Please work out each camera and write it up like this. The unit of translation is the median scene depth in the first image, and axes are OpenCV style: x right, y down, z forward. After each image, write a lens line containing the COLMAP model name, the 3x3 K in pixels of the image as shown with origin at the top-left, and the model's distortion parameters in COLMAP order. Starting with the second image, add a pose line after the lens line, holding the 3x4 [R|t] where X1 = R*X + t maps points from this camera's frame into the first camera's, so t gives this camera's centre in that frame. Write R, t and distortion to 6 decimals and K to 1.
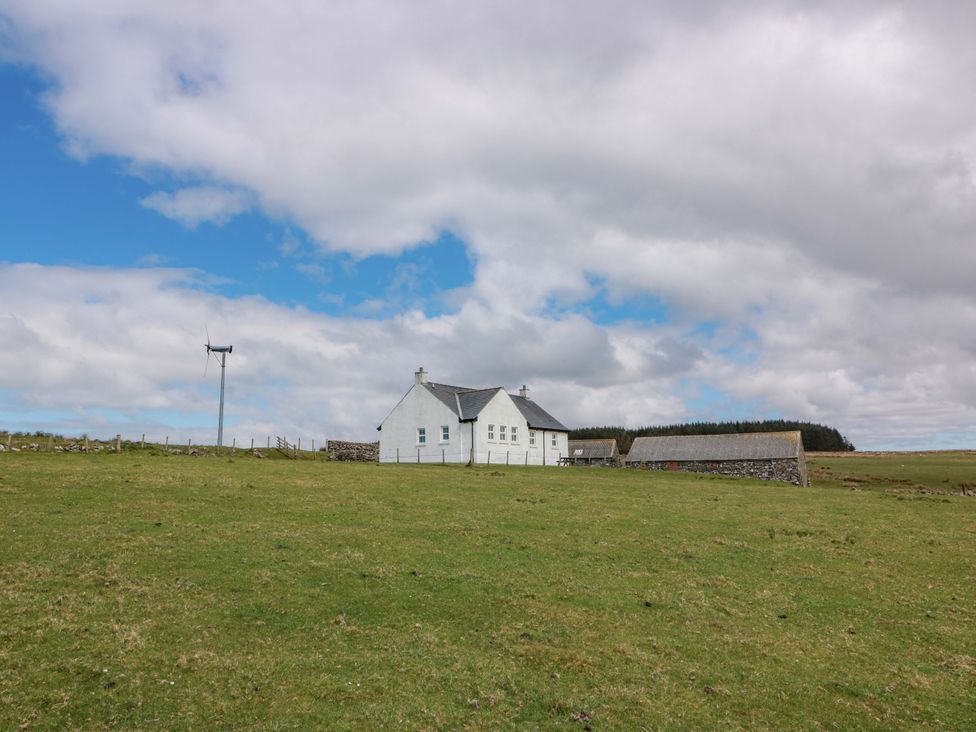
lens RADIAL K [[541.4, 0, 484.3], [0, 541.4, 392.6], [0, 0, 1]] dist [0.002293, -0.014412]
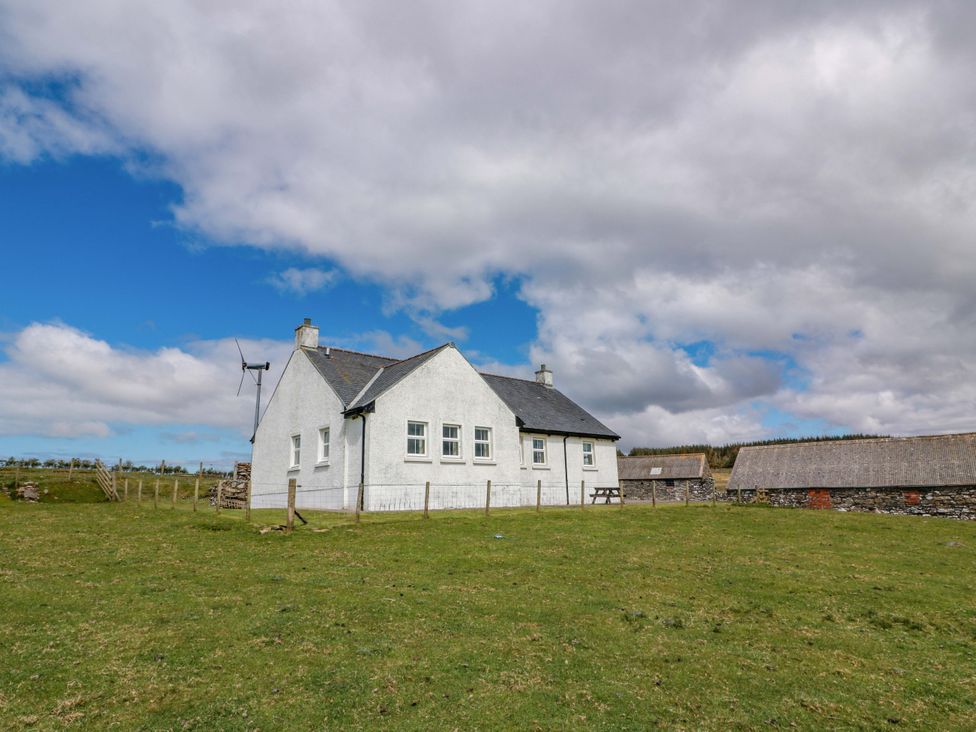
lens RADIAL K [[508.5, 0, 490.7], [0, 508.5, 360.2], [0, 0, 1]] dist [-0.000906, -0.012037]
pose [[0.987898, -0.050549, -0.146634, 0.117075], [0.034866, 0.993581, -0.107620, 0.047614], [0.151133, 0.101205, 0.983319, 0.495799]]
